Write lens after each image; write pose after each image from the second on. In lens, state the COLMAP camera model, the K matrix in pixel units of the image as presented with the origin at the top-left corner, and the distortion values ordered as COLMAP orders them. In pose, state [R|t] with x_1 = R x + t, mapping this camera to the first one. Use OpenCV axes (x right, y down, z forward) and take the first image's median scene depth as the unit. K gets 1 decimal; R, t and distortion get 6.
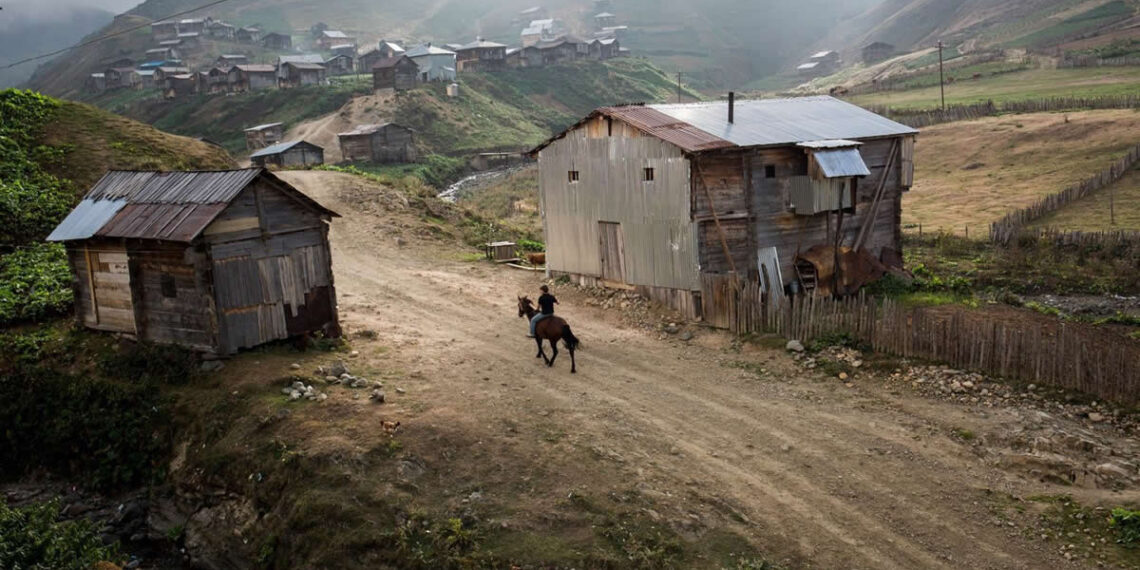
lens RADIAL K [[1143.0, 0, 569.7], [0, 1143.0, 284.7], [0, 0, 1]] dist [-0.035415, 0.000000]
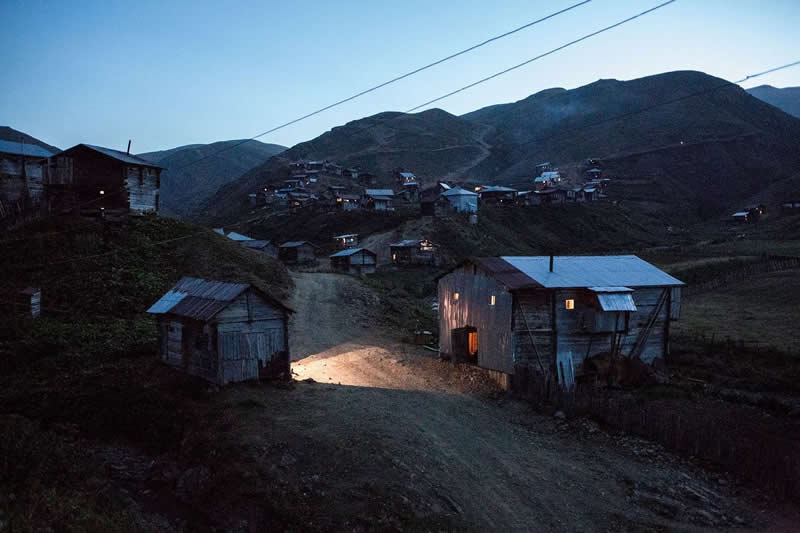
lens RADIAL K [[819.1, 0, 400.2], [0, 819.1, 265.3], [0, 0, 1]] dist [0.007624, 0.000000]
pose [[0.971597, 0.068730, -0.226440, 0.197633], [-0.091238, 0.991711, -0.090473, -0.026900], [0.218344, 0.108563, 0.969814, -0.168151]]
